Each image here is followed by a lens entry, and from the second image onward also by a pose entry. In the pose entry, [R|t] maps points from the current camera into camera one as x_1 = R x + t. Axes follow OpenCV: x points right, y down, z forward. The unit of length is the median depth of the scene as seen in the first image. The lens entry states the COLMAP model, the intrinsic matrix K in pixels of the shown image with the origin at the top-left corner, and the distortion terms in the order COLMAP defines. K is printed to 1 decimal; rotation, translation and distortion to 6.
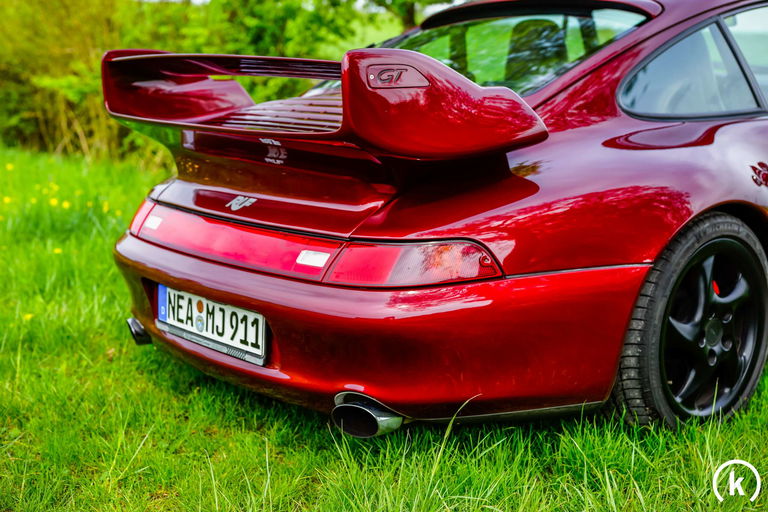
lens RADIAL K [[1070.2, 0, 384.0], [0, 1070.2, 256.0], [0, 0, 1]] dist [0.011511, -0.159839]
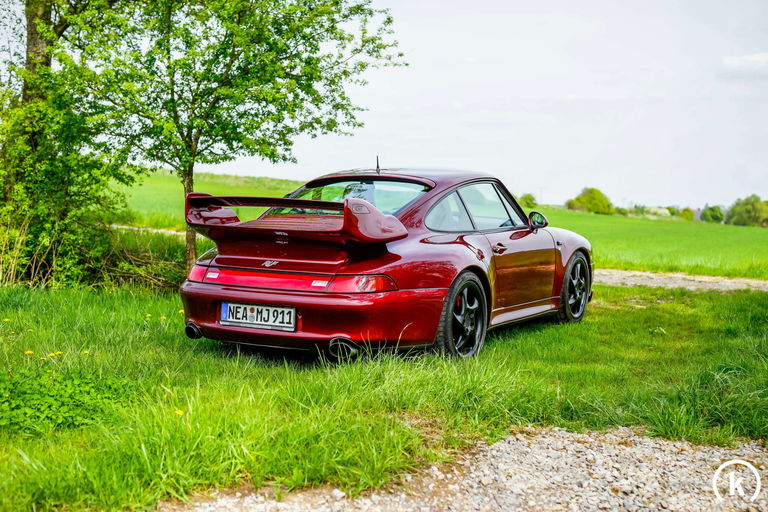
lens RADIAL K [[1070.2, 0, 384.0], [0, 1070.2, 256.0], [0, 0, 1]] dist [0.011511, -0.159839]
pose [[0.941822, 0.018262, 0.335616, -0.667011], [0.025610, 0.991721, -0.125832, 0.223672], [-0.335135, 0.127107, 0.933557, -1.169970]]
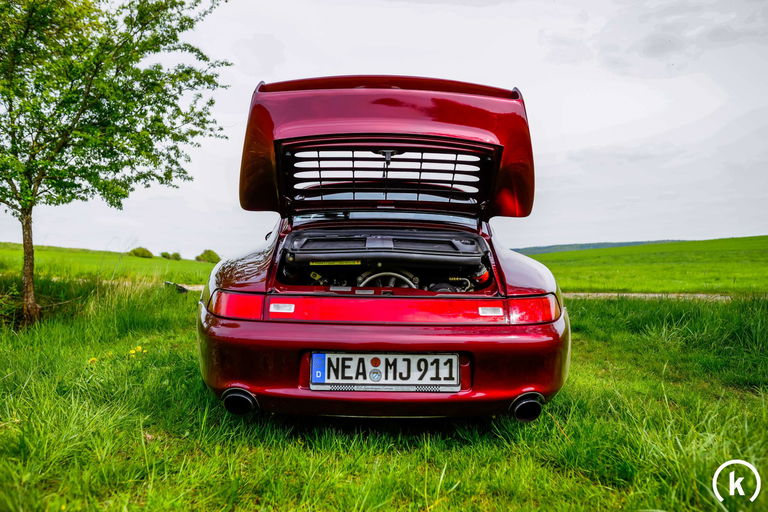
lens RADIAL K [[519.6, 0, 384.9], [0, 519.6, 232.2], [0, 0, 1]] dist [-0.004705, -0.000269]
pose [[0.635653, 0.069861, 0.768807, -0.688257], [0.116855, 0.975713, -0.185279, 0.010587], [-0.763079, 0.207612, 0.612052, 0.569830]]
